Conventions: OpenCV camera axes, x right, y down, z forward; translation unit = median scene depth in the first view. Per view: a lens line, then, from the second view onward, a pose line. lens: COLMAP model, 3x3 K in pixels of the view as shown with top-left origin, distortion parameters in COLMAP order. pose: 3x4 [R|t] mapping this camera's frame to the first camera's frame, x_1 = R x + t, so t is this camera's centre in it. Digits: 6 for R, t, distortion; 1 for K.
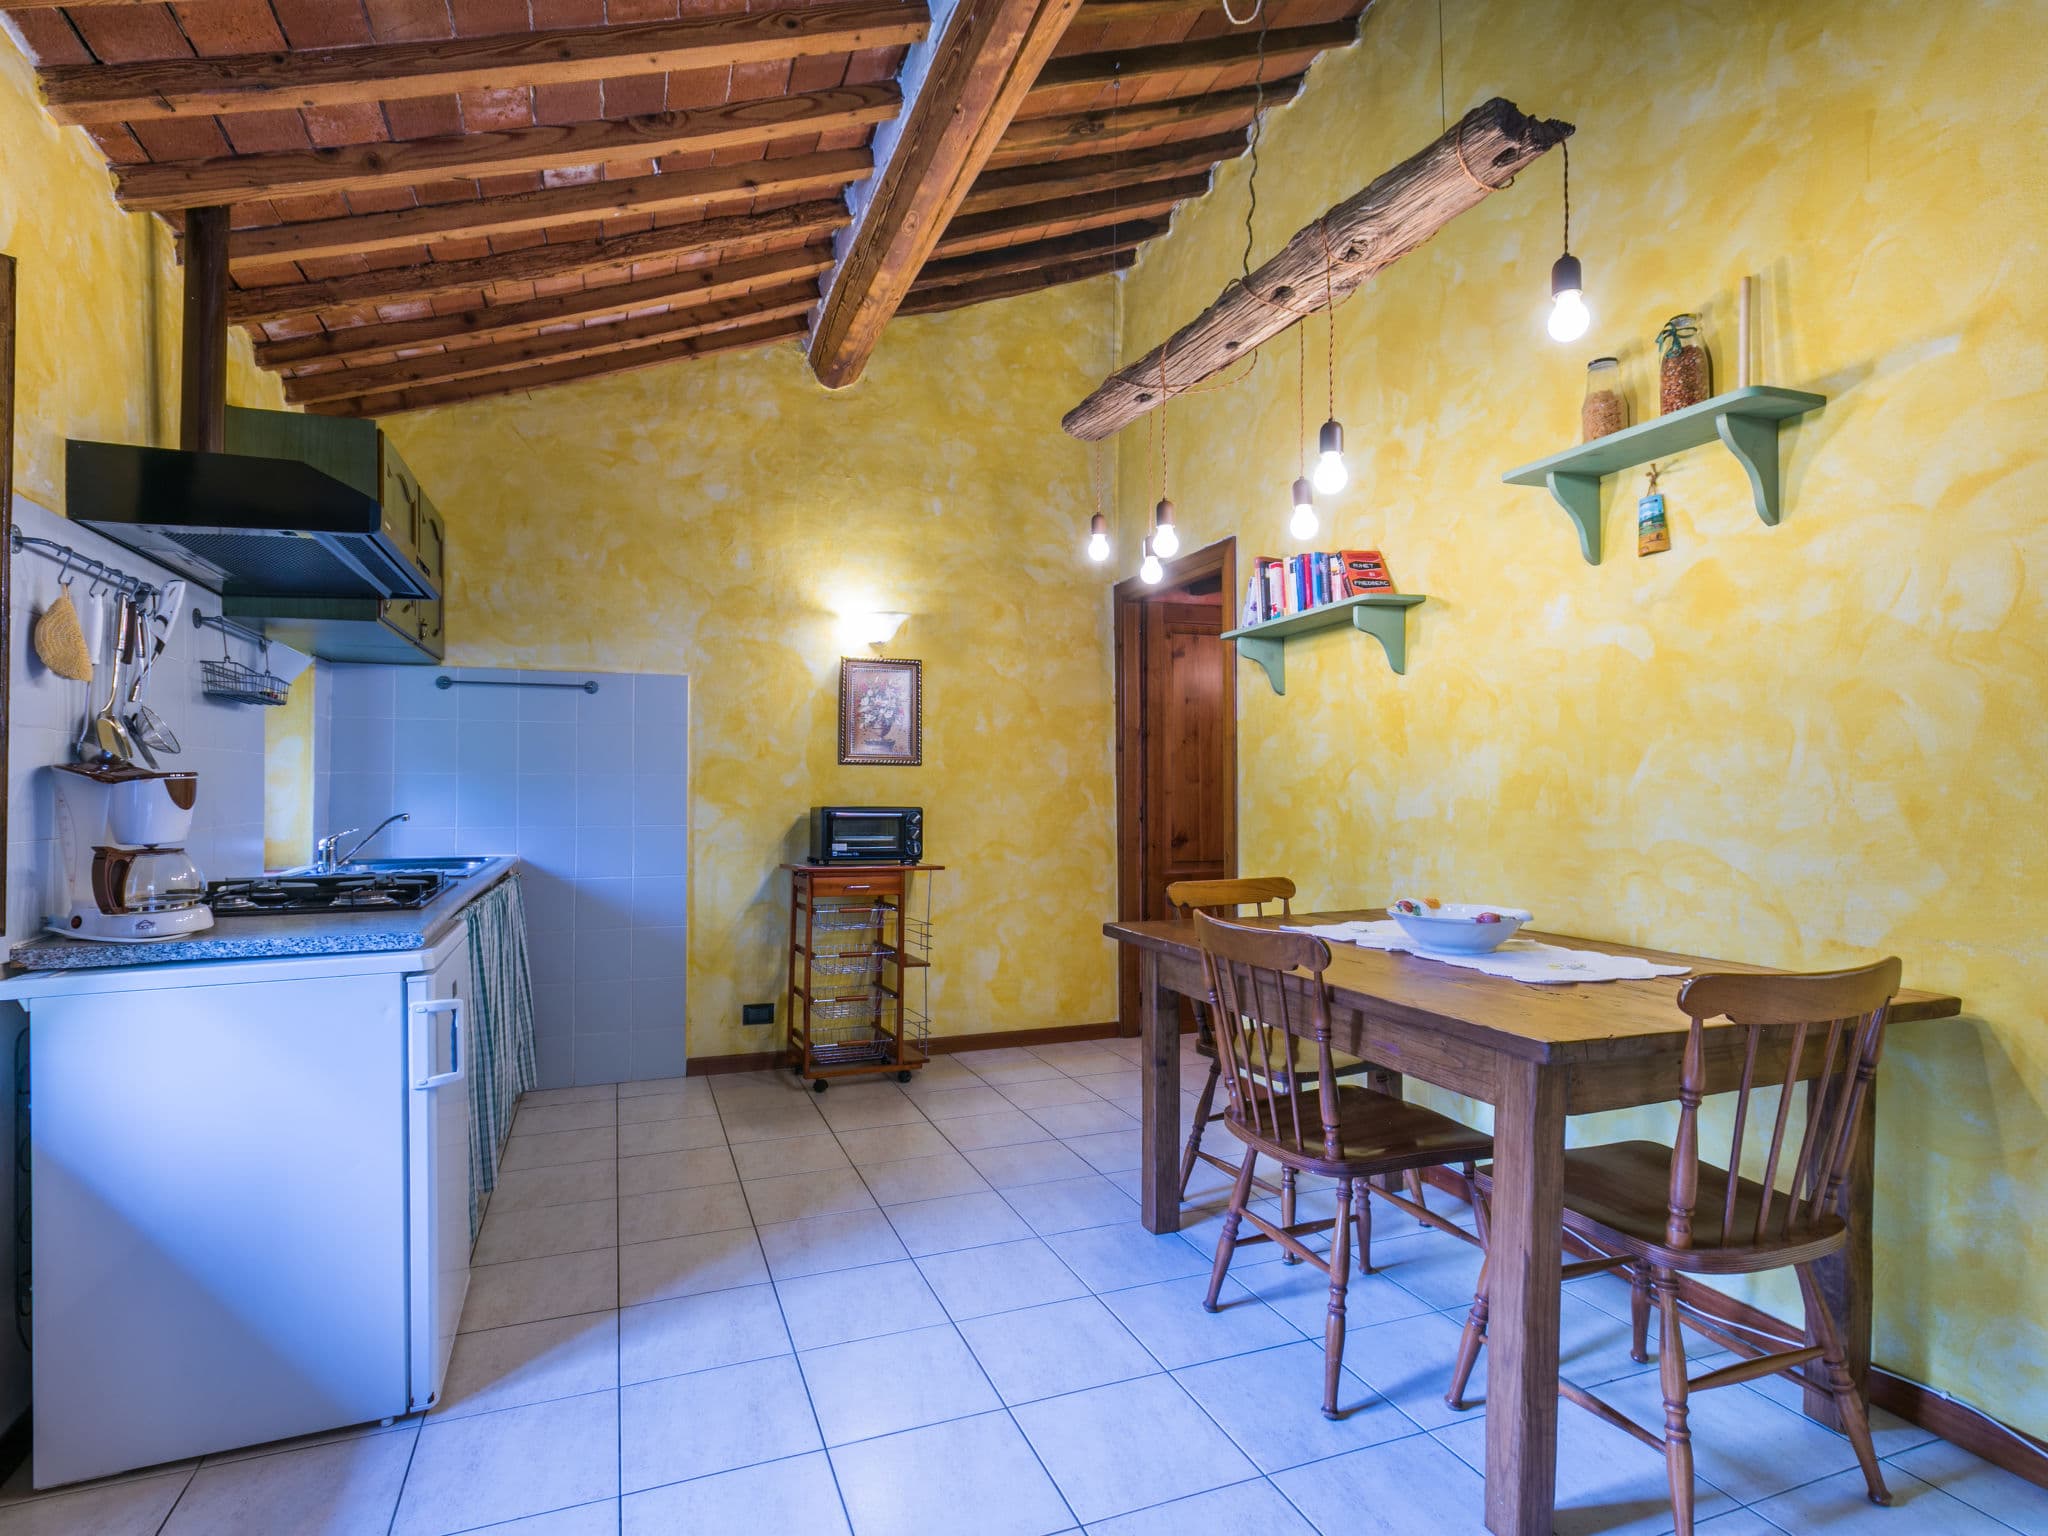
lens RADIAL K [[1046.9, 0, 1023.5], [0, 1046.9, 777.0], [0, 0, 1]] dist [0.006285, -0.002250]
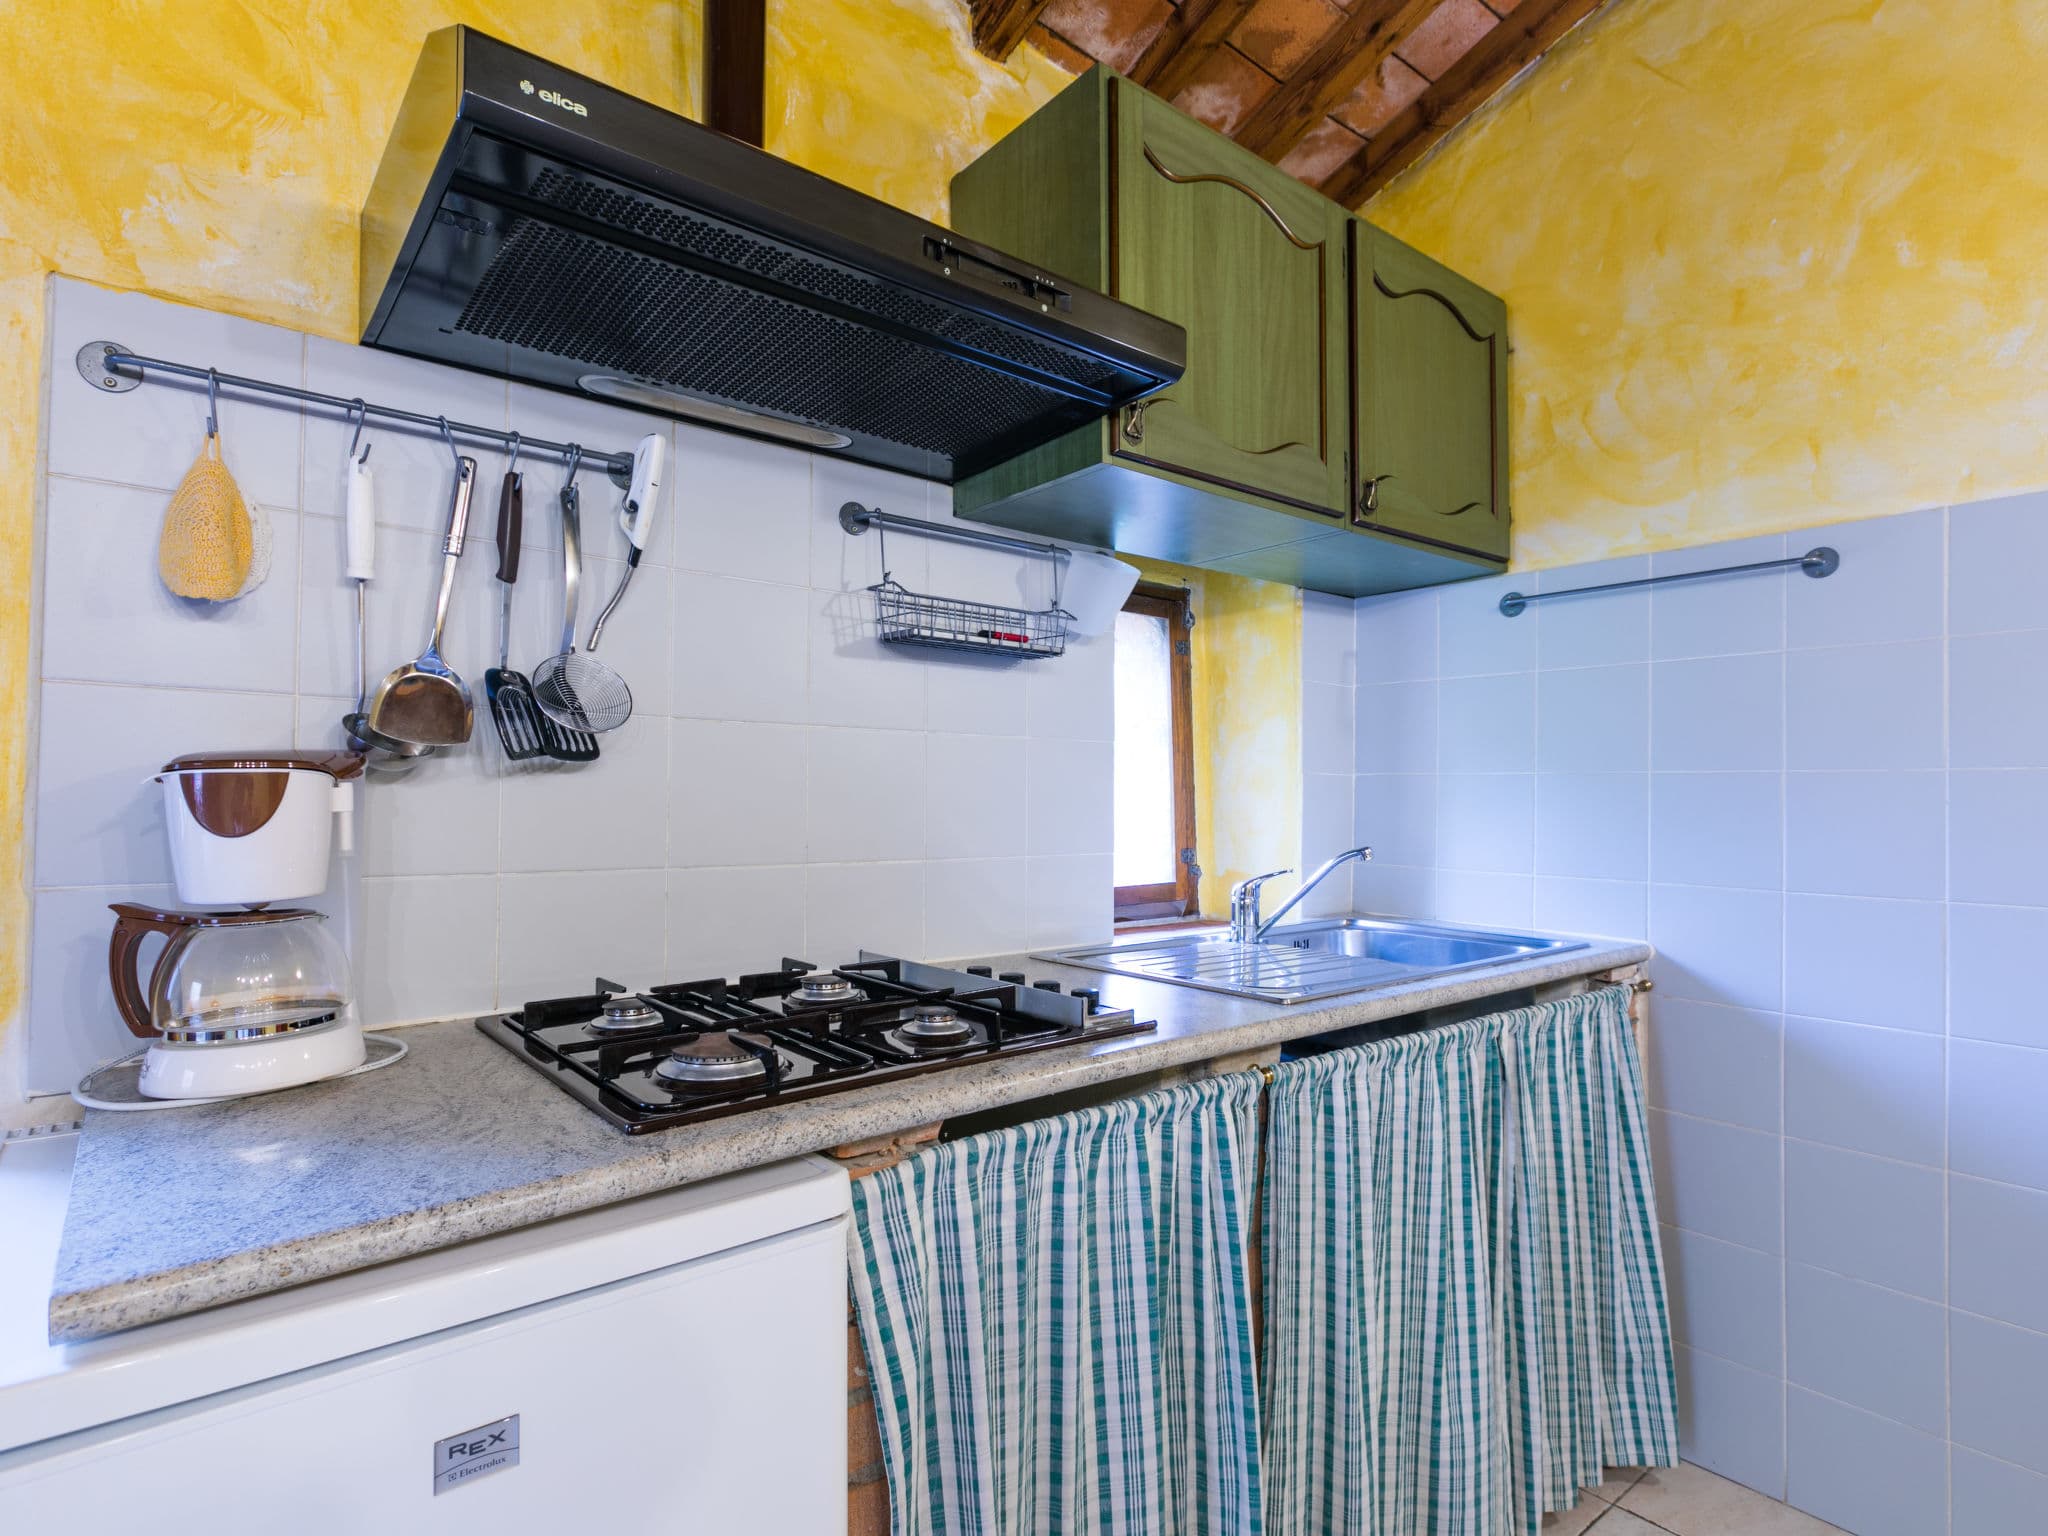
lens RADIAL K [[1046.9, 0, 1031.6], [0, 1046.9, 767.4], [0, 0, 1]] dist [0.006285, -0.002250]
pose [[0.303299, -0.015766, -0.952765, -0.111910], [0.000708, 0.999867, -0.016320, 0.002597], [0.952895, 0.004275, 0.303270, 0.583722]]
